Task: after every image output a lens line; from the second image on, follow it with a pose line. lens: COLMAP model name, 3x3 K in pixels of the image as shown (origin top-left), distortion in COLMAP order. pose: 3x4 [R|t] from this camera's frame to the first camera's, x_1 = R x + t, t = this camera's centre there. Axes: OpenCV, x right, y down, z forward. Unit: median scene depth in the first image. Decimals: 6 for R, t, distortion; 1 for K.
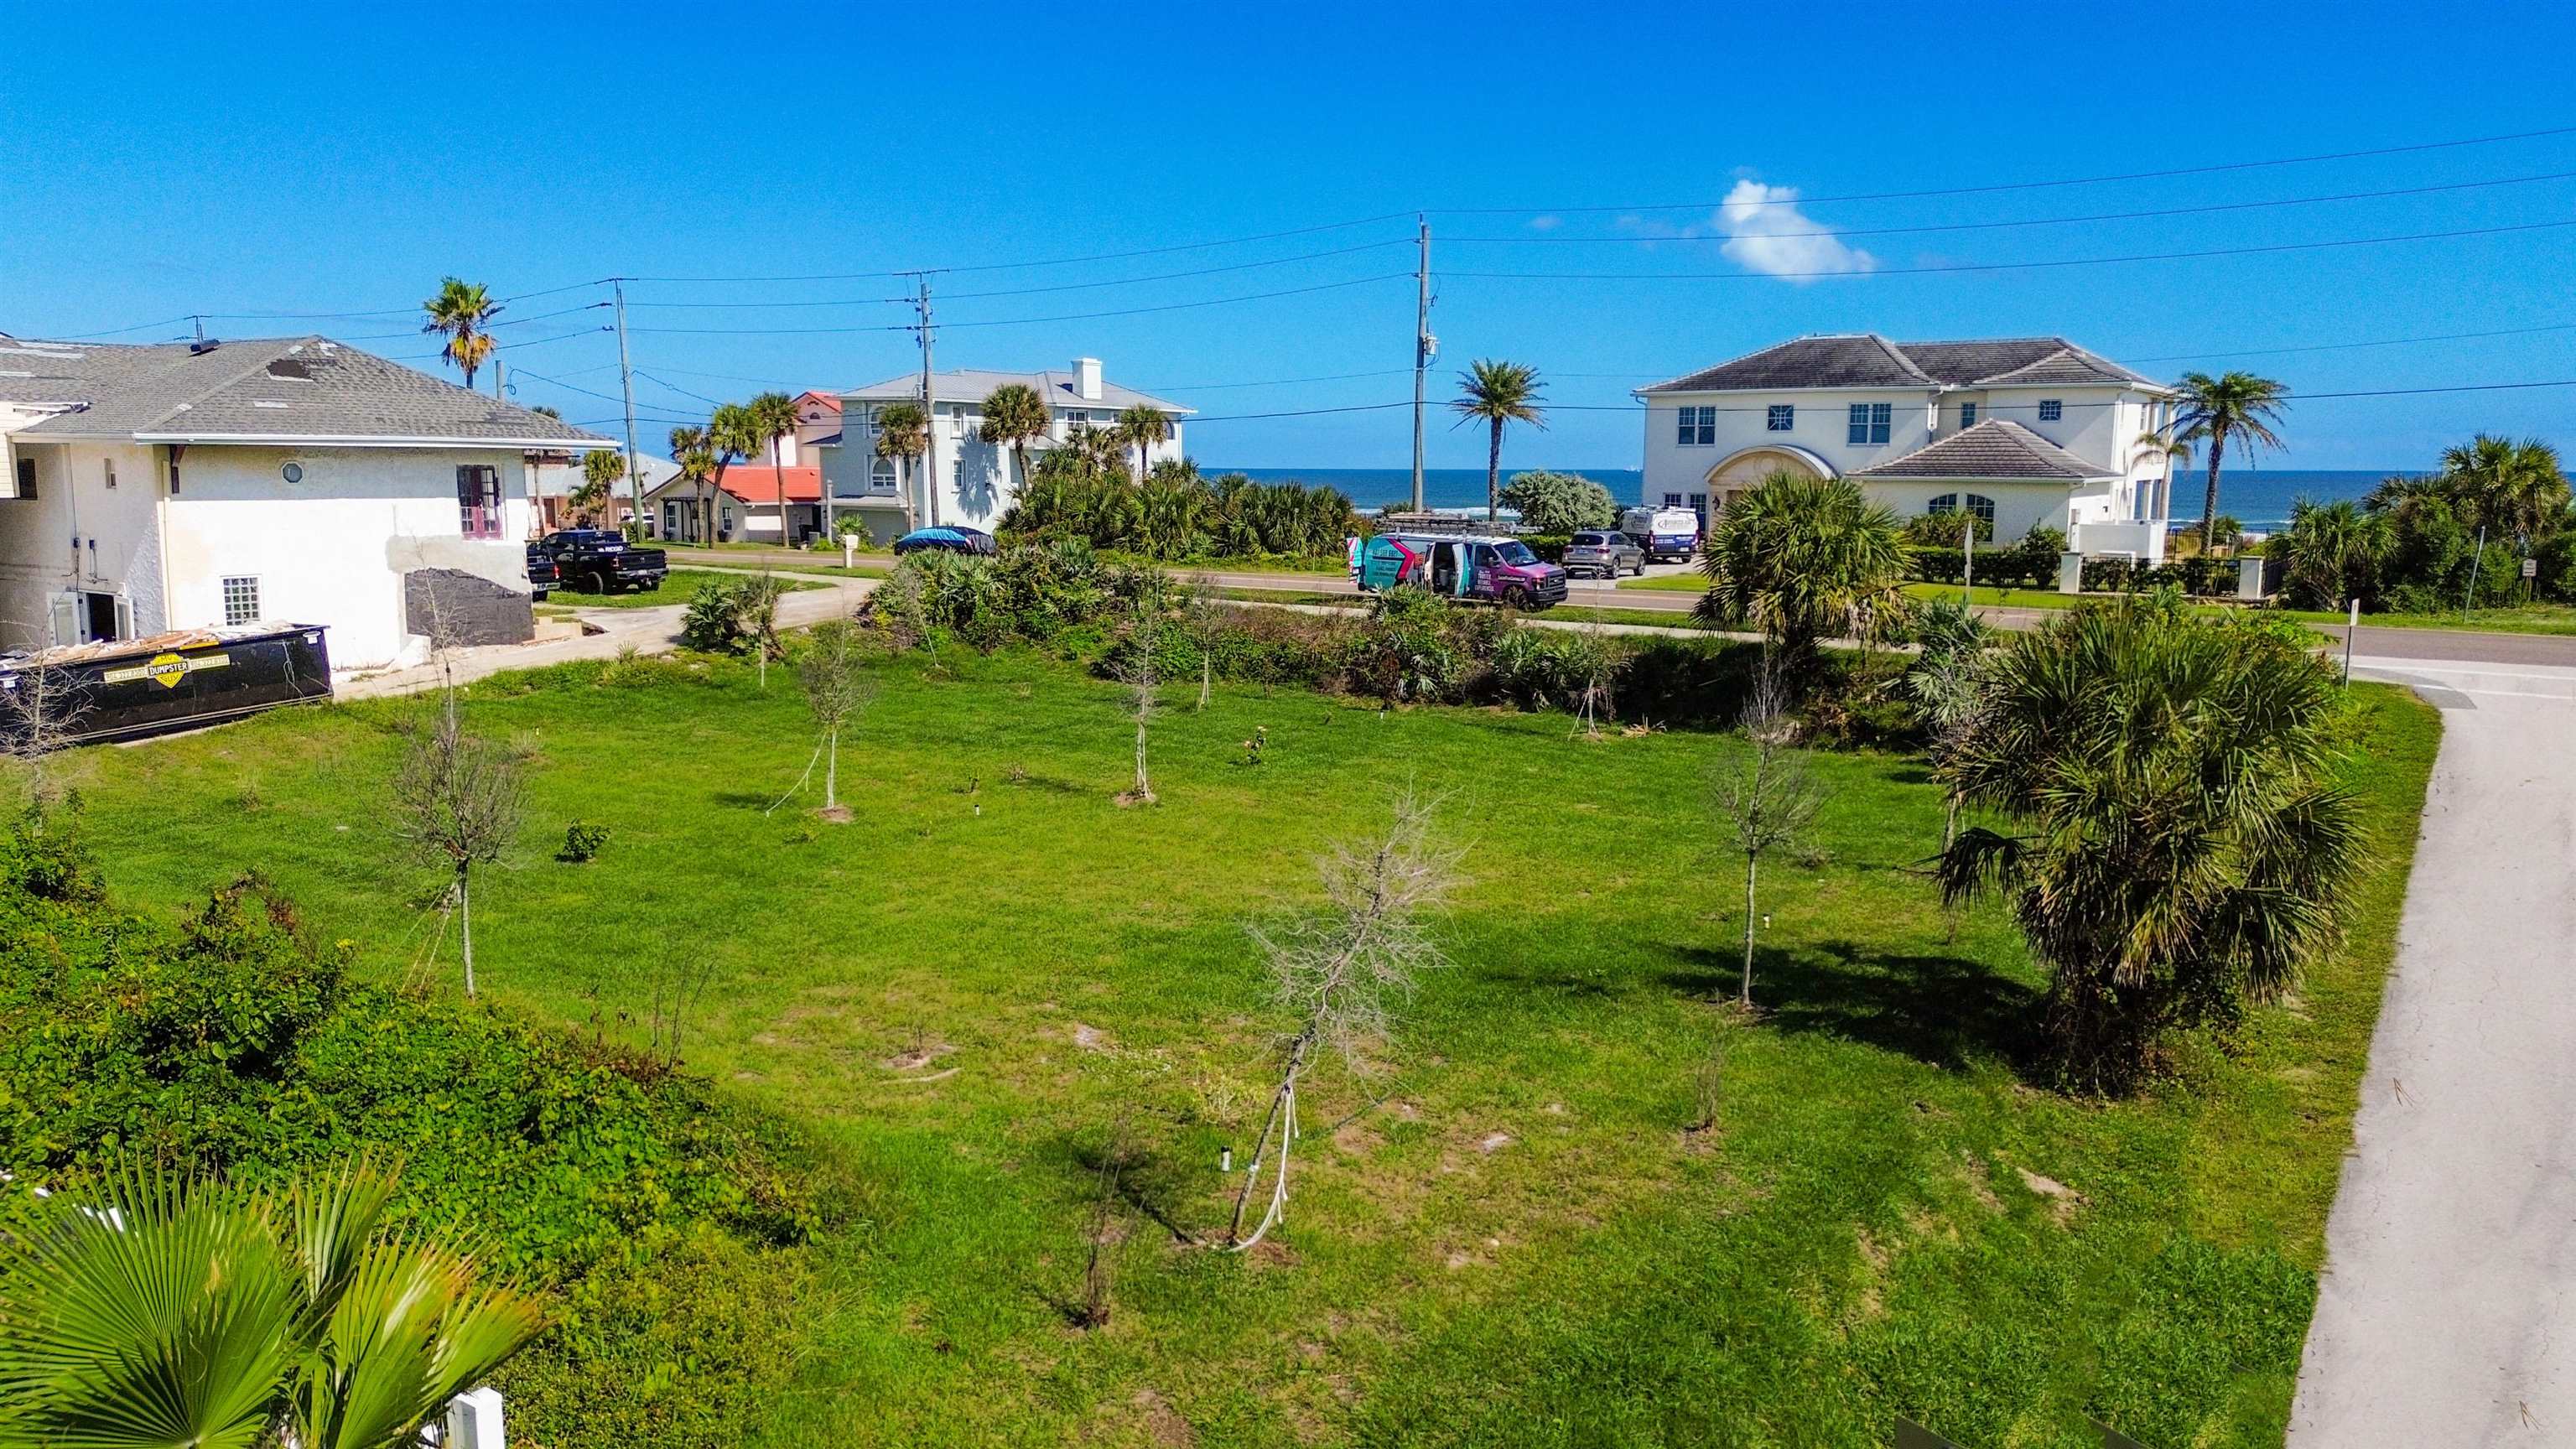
lens RADIAL K [[1810.6, 0, 1294.3], [0, 1810.6, 711.1], [0, 0, 1]] dist [0.084815, -0.100083]
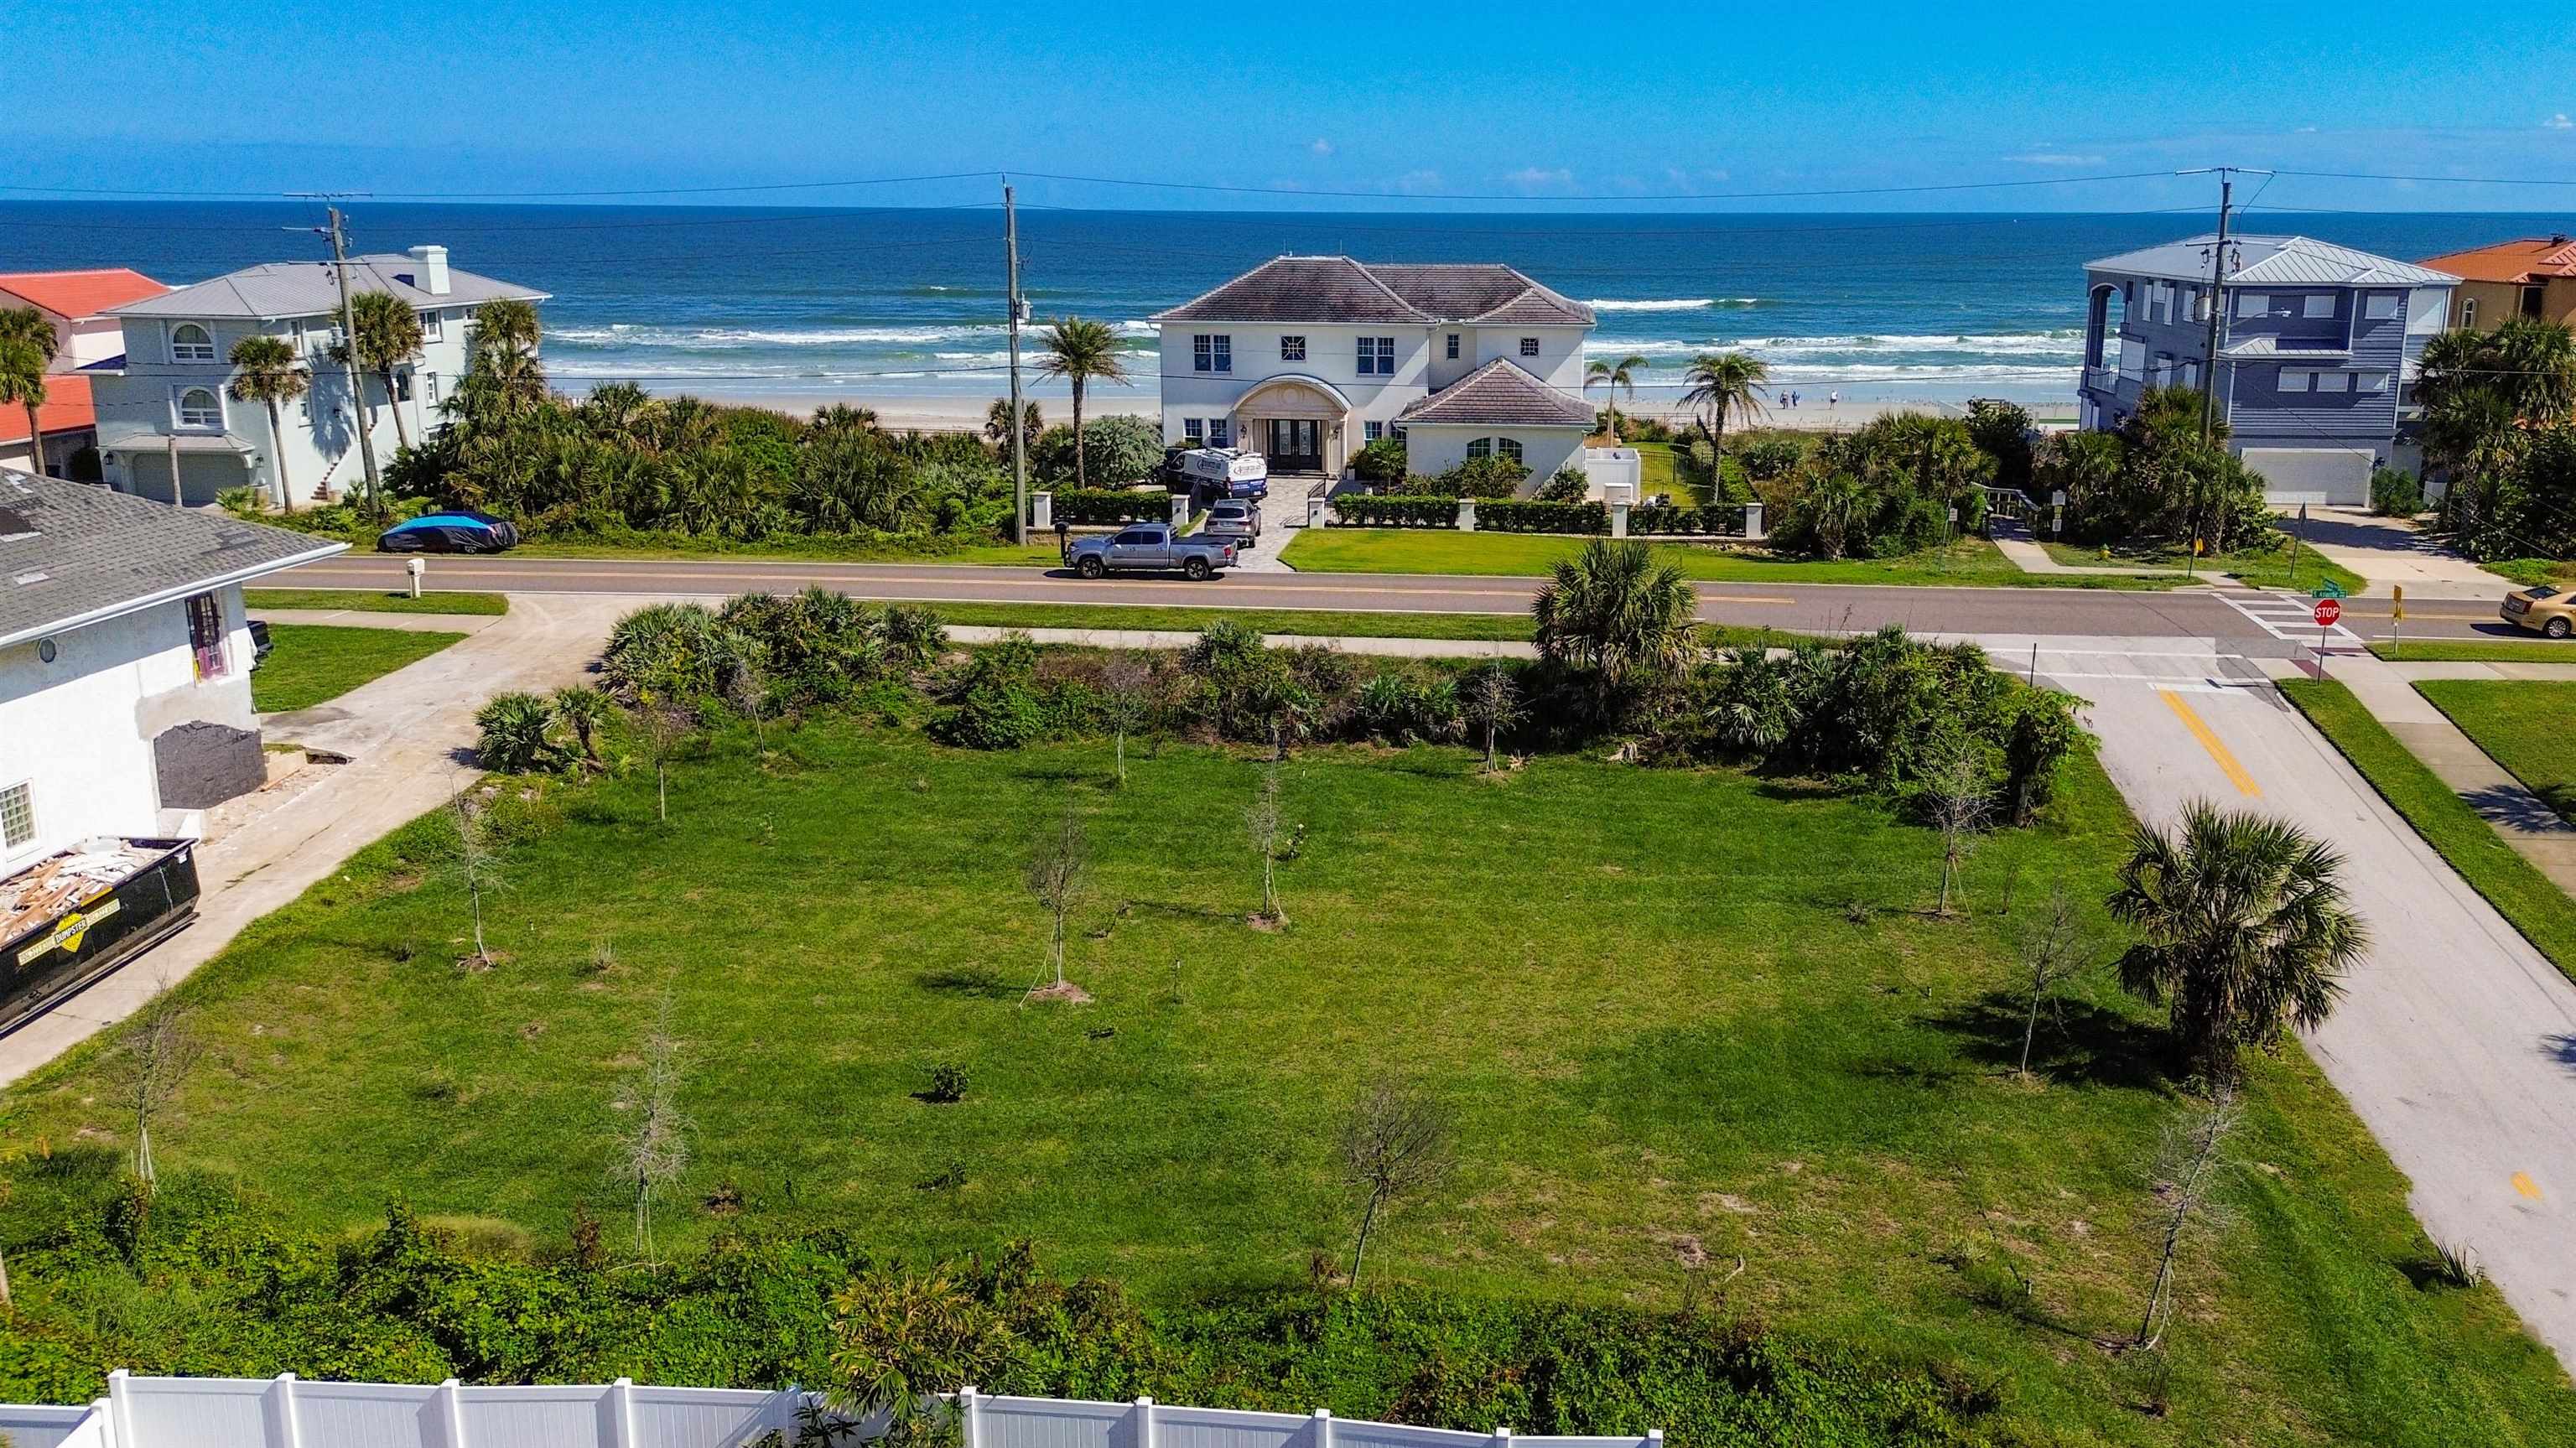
lens RADIAL K [[1980.8, 0, 1416.0], [0, 1980.8, 678.3], [0, 0, 1]] dist [0.076081, -0.079120]
pose [[0.873227, -0.112655, 0.474113, -0.467062], [0.065214, 0.991176, 0.115403, -0.194212], [-0.482930, -0.069855, 0.872868, -0.102332]]
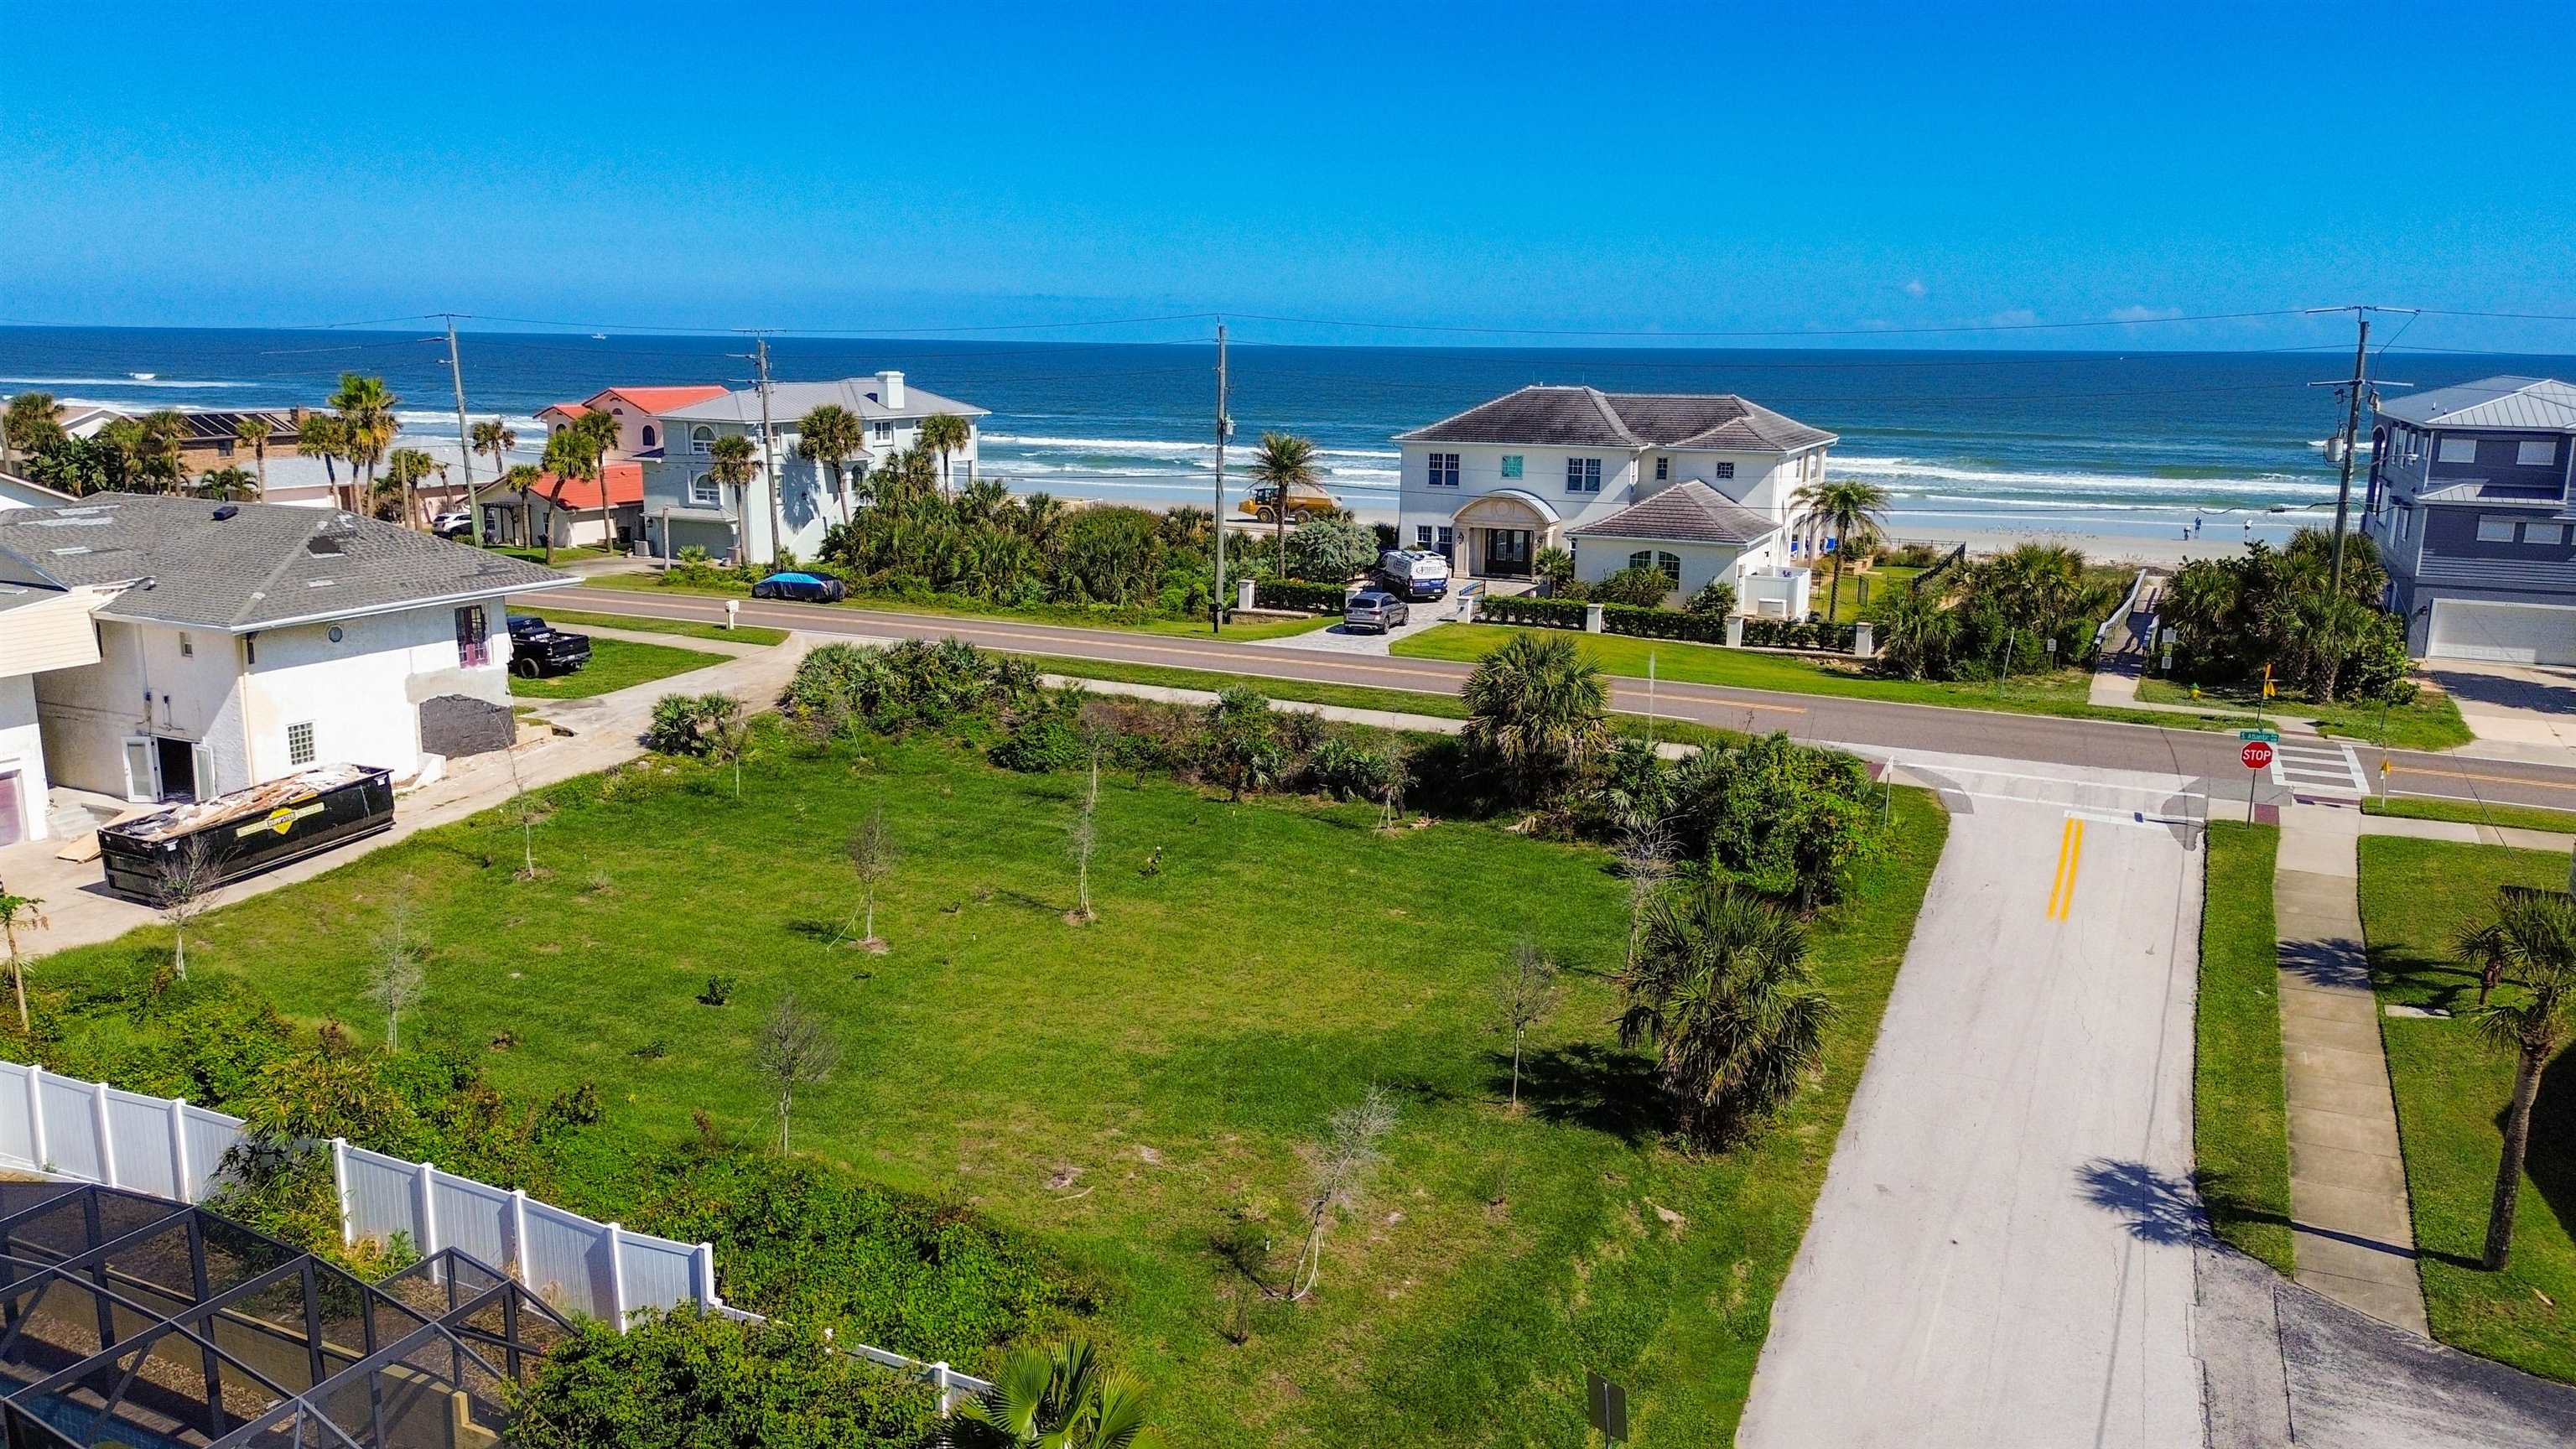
lens RADIAL K [[1810.6, 0, 1294.1], [0, 1810.6, 723.8], [0, 0, 1]] dist [0.084815, -0.100083]
pose [[0.989262, -0.024147, 0.144142, -0.098487], [0.013508, 0.997141, 0.074341, -0.162668], [-0.145525, -0.071596, 0.986761, -0.321379]]
